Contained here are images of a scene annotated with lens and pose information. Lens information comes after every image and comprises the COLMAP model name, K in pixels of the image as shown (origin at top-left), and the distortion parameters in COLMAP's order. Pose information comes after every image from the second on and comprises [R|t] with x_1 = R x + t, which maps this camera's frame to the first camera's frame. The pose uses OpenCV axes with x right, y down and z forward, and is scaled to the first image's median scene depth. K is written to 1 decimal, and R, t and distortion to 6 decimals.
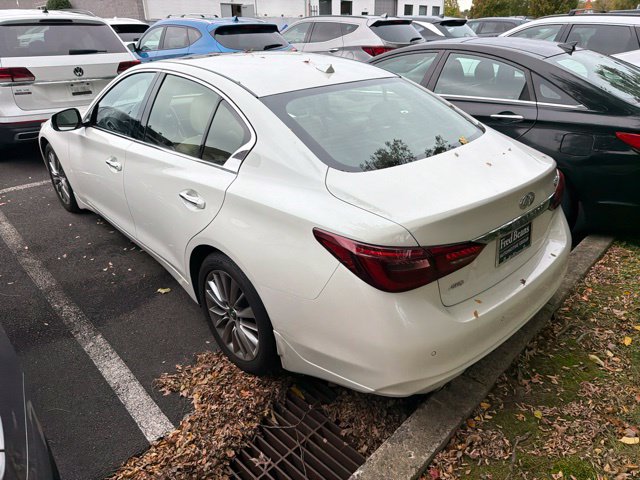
lens RADIAL K [[445.1, 0, 317.5], [0, 445.1, 241.9], [0, 0, 1]] dist [-0.003298, -0.004462]
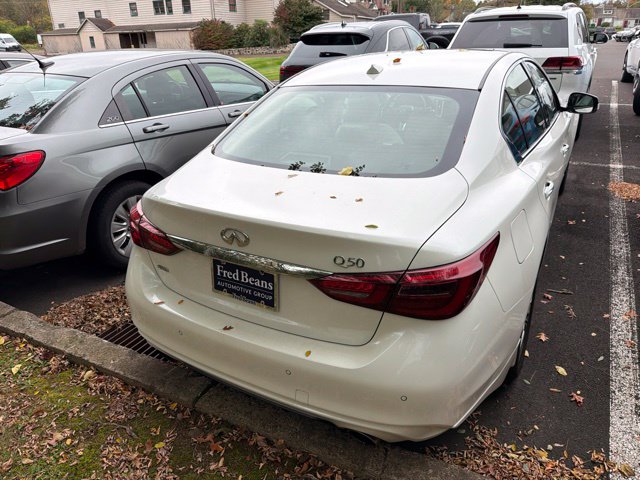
lens RADIAL K [[455.2, 0, 325.3], [0, 455.2, 240.5], [0, 0, 1]] dist [-0.002531, -0.005873]
pose [[0.304992, 0.394553, -0.866780, 1.041399], [-0.389810, 0.882129, 0.264379, -0.311417], [0.868924, 0.257246, 0.422843, 0.652846]]
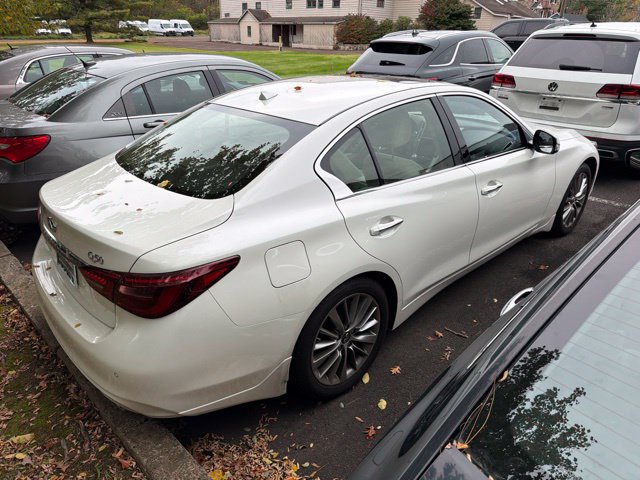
lens RADIAL K [[455.6, 0, 325.6], [0, 455.6, 241.4], [0, 0, 1]] dist [0.000766, -0.009764]
pose [[-0.003575, 0.429926, -0.902857, 1.214649], [-0.442220, 0.809103, 0.387032, -0.636530], [0.896899, 0.400645, 0.187229, 1.155888]]
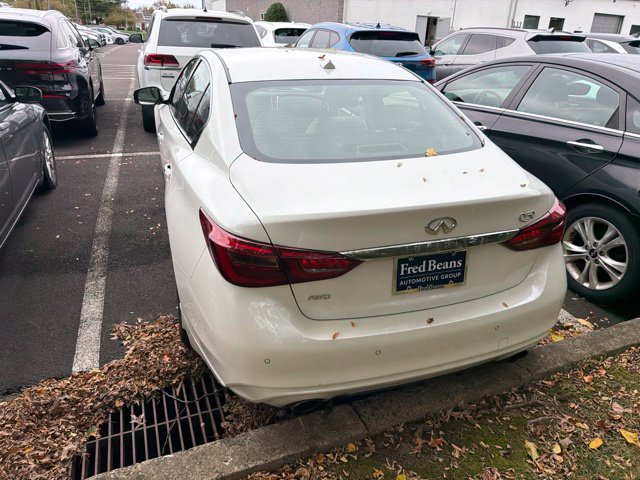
lens RADIAL K [[447.0, 0, 320.4], [0, 447.0, 233.9], [0, 0, 1]] dist [-0.000088, -0.006579]
pose [[0.916579, 0.201160, -0.345569, 0.460052], [-0.214867, 0.976642, -0.001391, -0.022498], [0.337217, 0.075527, 0.938392, 0.106408]]
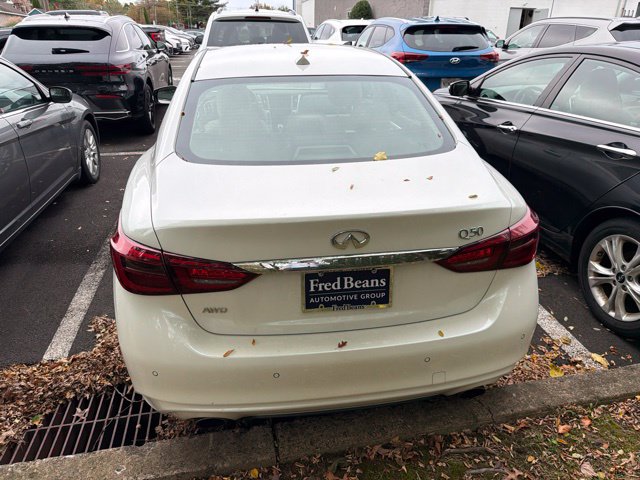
lens RADIAL K [[449.4, 0, 321.4], [0, 449.4, 233.6], [0, 0, 1]] dist [-0.000940, -0.005172]
pose [[0.829838, 0.243534, -0.502055, 0.665933], [-0.257994, 0.965243, 0.041782, -0.099773], [0.494780, 0.094855, 0.863826, 0.268046]]
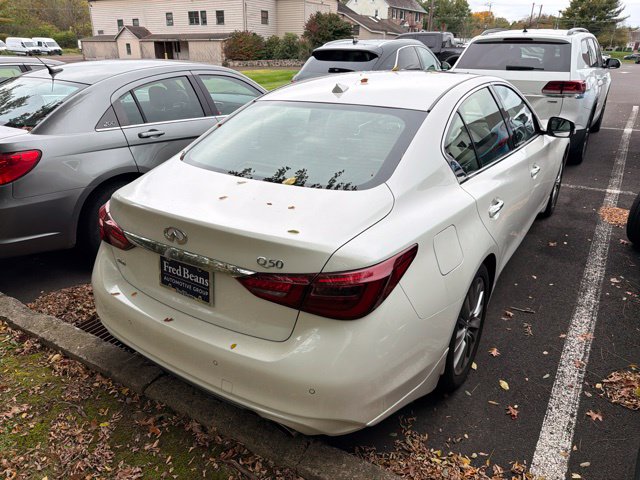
lens RADIAL K [[454.5, 0, 325.6], [0, 454.5, 242.1], [0, 0, 1]] dist [-0.003578, -0.003760]
pose [[0.242734, 0.389729, -0.888365, 1.135588], [-0.424908, 0.865948, 0.263793, -0.376627], [0.872085, 0.313442, 0.375794, 0.762719]]
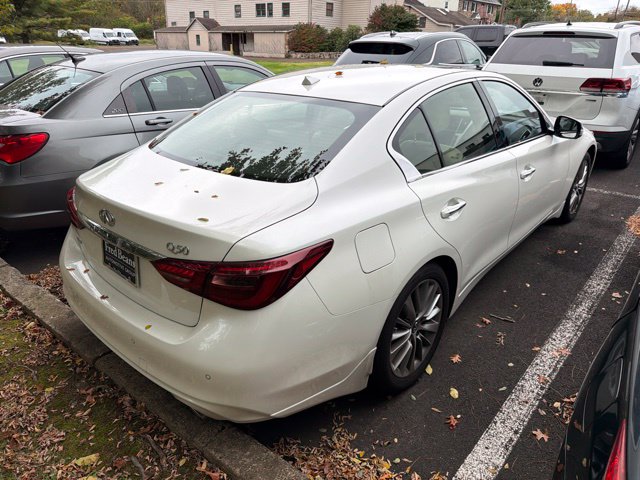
lens RADIAL K [[455.2, 0, 325.3], [0, 455.2, 240.5], [0, 0, 1]] dist [-0.002531, -0.005873]
pose [[0.105933, 0.409845, -0.905983, 1.178573], [-0.440960, 0.835986, 0.326620, -0.476420], [0.891253, 0.364903, 0.269284, 0.968236]]
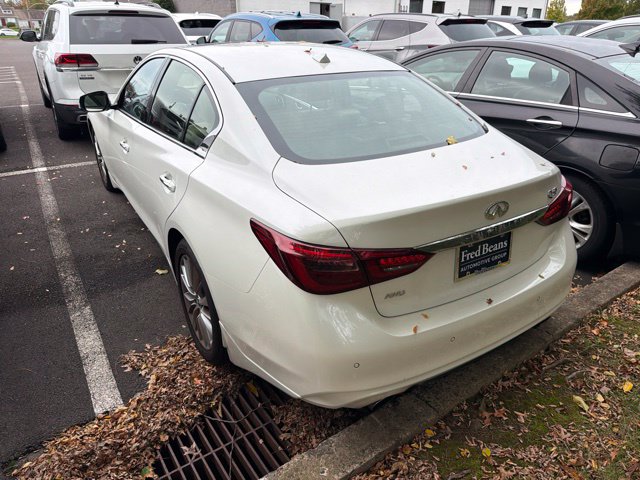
lens RADIAL K [[445.1, 0, 317.5], [0, 445.1, 241.9], [0, 0, 1]] dist [-0.003298, -0.004462]
pose [[0.982232, 0.097284, -0.160485, 0.221662], [-0.097403, 0.995219, 0.007145, -0.001806], [0.160413, 0.008614, 0.987012, 0.058750]]
